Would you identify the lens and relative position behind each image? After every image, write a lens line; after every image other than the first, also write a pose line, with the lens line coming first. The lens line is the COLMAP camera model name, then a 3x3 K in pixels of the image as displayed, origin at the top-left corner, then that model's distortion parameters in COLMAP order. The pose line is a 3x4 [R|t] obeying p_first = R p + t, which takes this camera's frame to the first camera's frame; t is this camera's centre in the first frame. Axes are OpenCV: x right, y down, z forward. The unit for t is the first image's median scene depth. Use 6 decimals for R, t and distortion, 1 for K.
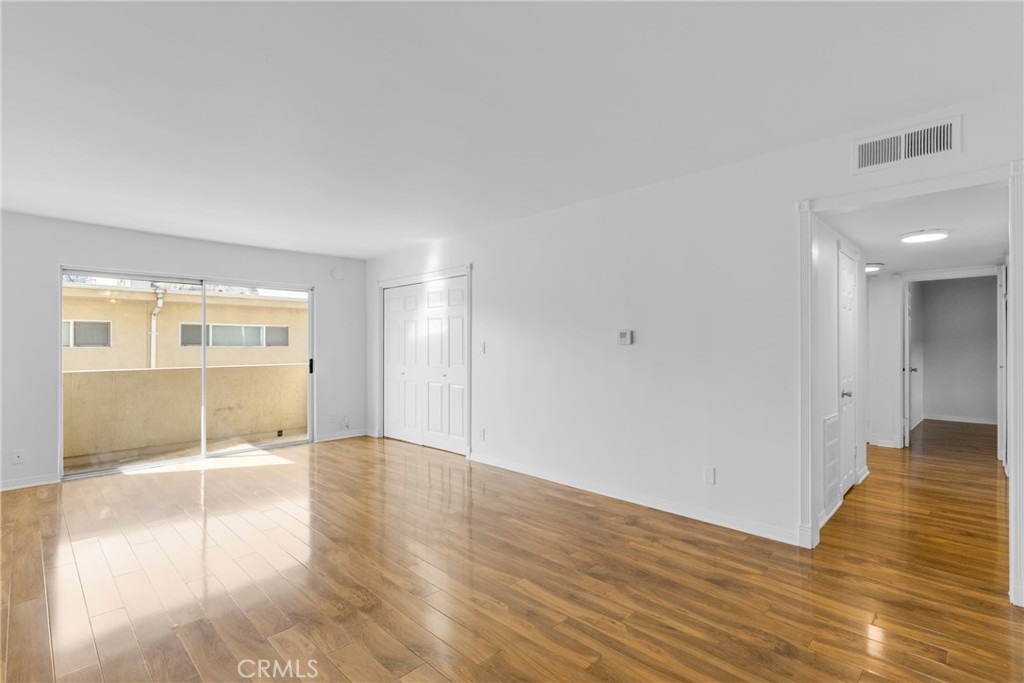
lens RADIAL K [[475.1, 0, 520.6], [0, 475.1, 351.8], [0, 0, 1]] dist [0.011566, -0.001099]
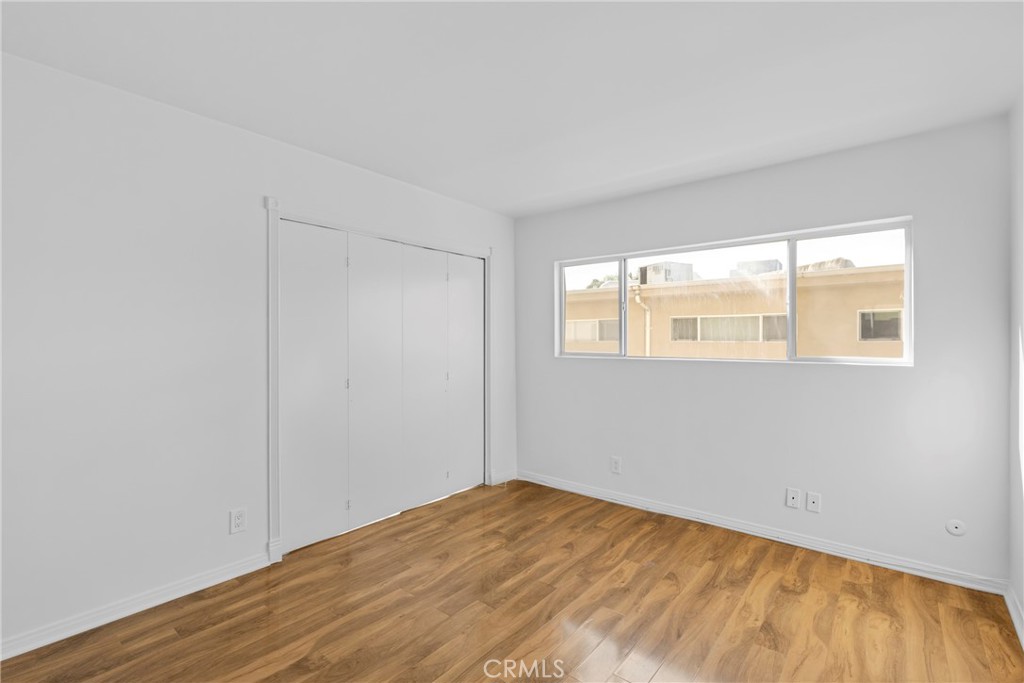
lens RADIAL K [[475.1, 0, 513.7], [0, 475.1, 335.9], [0, 0, 1]] dist [0.011566, -0.001099]
pose [[0.089436, -0.002390, -0.995990, 0.446483], [-0.008062, 0.999963, -0.003123, -0.033602], [0.995960, 0.008309, 0.089413, 1.215570]]
